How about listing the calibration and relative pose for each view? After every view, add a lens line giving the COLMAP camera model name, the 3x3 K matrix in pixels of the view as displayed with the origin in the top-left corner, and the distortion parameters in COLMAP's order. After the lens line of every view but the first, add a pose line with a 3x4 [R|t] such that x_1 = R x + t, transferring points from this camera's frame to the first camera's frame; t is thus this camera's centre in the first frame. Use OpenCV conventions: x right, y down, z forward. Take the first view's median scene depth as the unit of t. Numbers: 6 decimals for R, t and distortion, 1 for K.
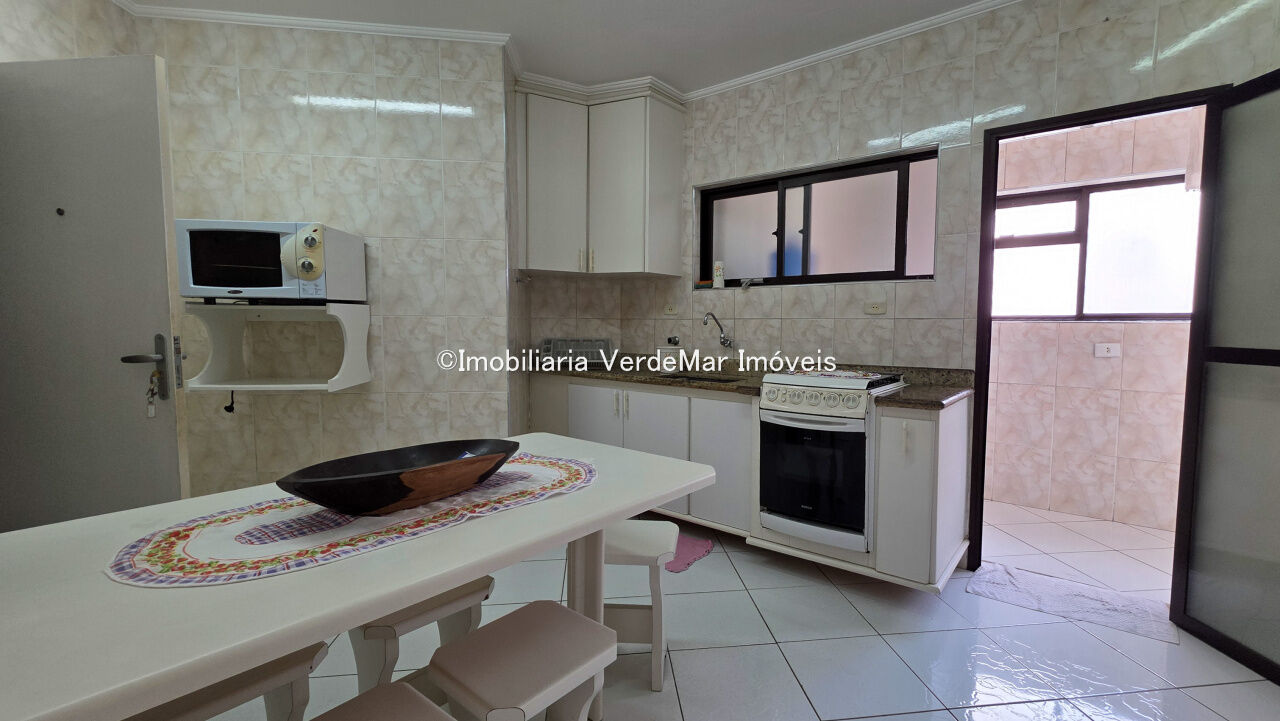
lens RADIAL K [[541.0, 0, 675.6], [0, 541.0, 357.3], [0, 0, 1]] dist [0.000862, 0.000083]
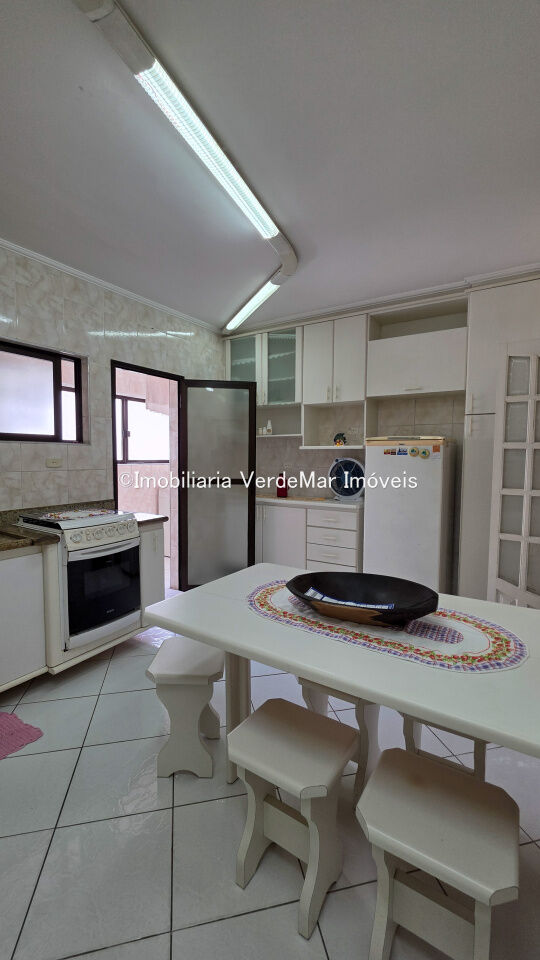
lens RADIAL K [[393.0, 0, 263.7], [0, 393.0, 479.8], [0, 0, 1]] dist [0.000845, -0.000244]
pose [[-0.065147, -0.064522, 0.995788, -0.645248], [0.054915, 0.996163, 0.068139, -0.087869], [-0.996364, 0.059123, -0.061354, 0.550010]]
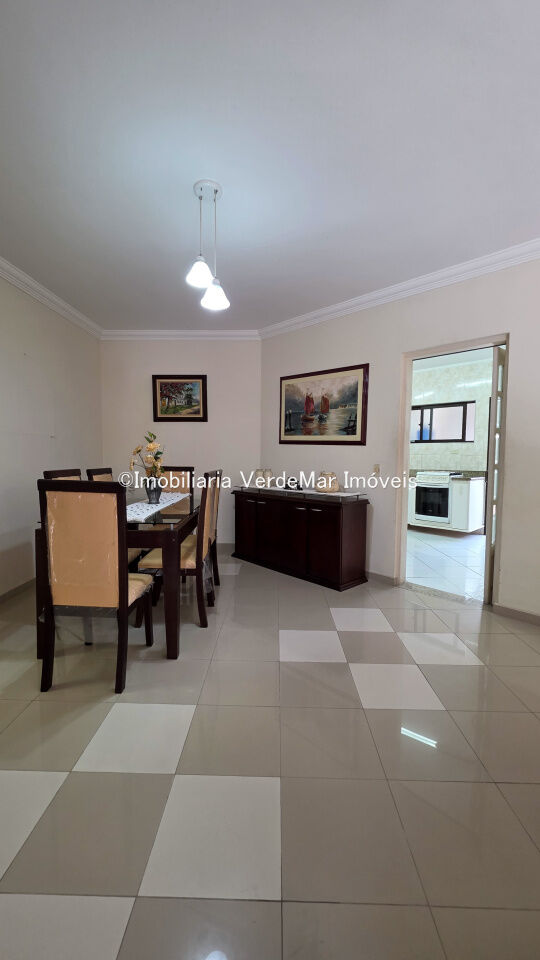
lens RADIAL K [[393.0, 0, 263.7], [0, 393.0, 479.8], [0, 0, 1]] dist [0.000845, -0.000244]
pose [[0.987888, 0.008768, -0.154921, -0.355868], [-0.007693, 0.999942, 0.007540, 0.060860], [0.154978, -0.006257, 0.987898, -1.378162]]
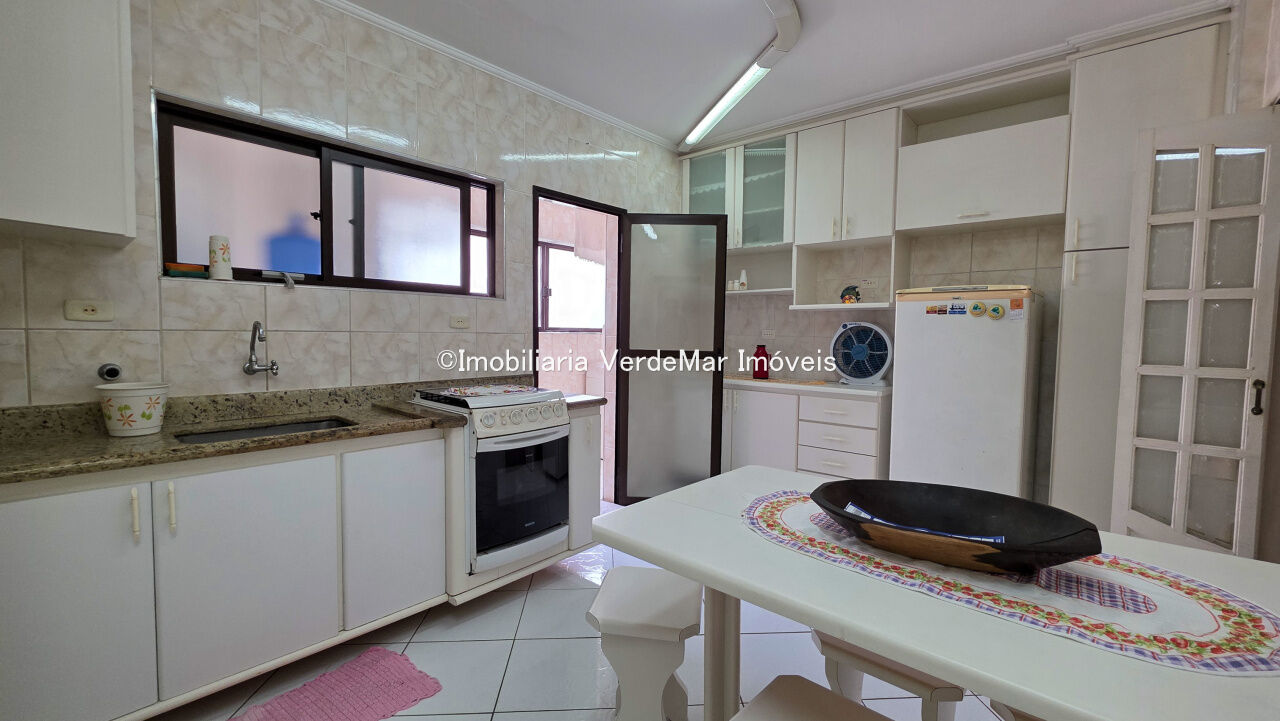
lens RADIAL K [[524.0, 0, 638.3], [0, 524.0, 358.9], [0, 0, 1]] dist [0.000845, -0.000244]
pose [[0.083165, -0.054832, 0.995026, -0.583306], [0.047630, 0.997563, 0.050991, -0.057544], [-0.995397, 0.043152, 0.085574, 0.594361]]
